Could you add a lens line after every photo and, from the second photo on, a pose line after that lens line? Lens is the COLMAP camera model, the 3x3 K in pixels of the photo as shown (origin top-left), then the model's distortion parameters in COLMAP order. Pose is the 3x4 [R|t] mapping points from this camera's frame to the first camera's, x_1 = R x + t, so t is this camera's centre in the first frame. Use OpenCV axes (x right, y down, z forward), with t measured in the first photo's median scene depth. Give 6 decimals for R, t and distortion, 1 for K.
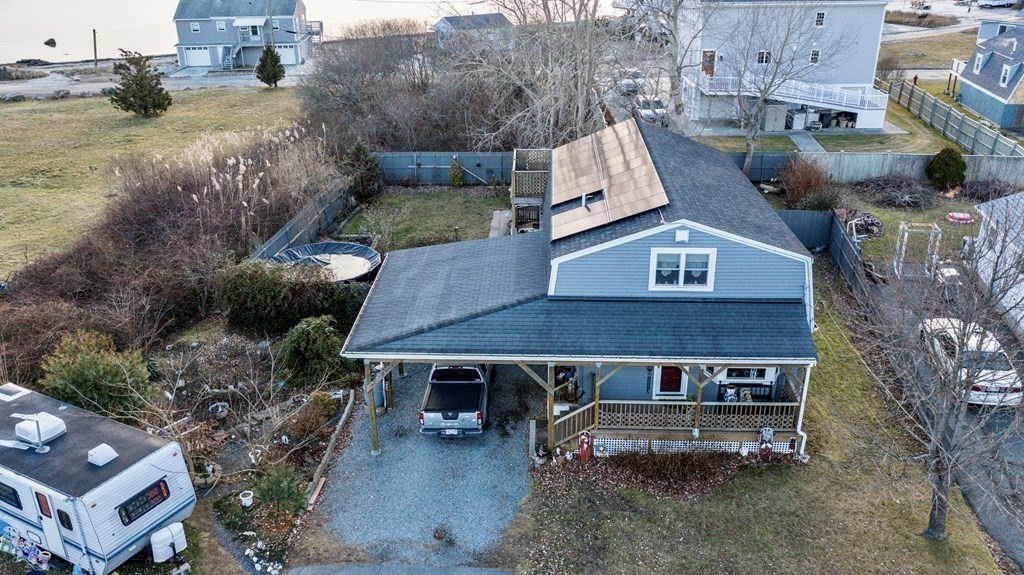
lens RADIAL K [[810.2, 0, 512.0], [0, 810.2, 287.5], [0, 0, 1]] dist [-0.000177, 0.003849]
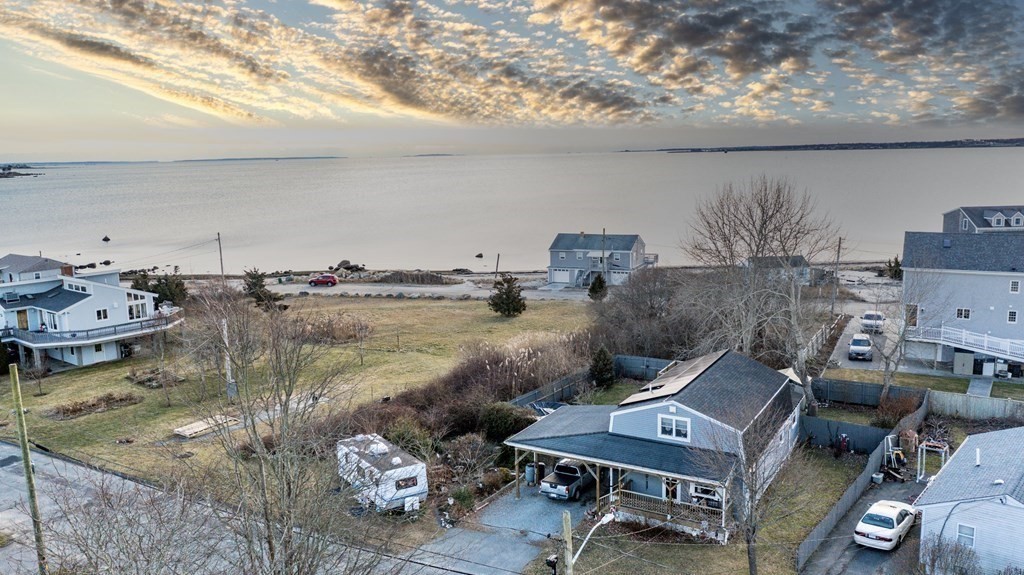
lens RADIAL K [[812.0, 0, 512.0], [0, 812.0, 287.5], [0, 0, 1]] dist [0.002331, 0.003817]
pose [[0.881733, 0.068473, -0.466753, 0.369339], [-0.181817, 0.962298, -0.202298, 0.057381], [0.435304, 0.263236, 0.860940, -0.441000]]
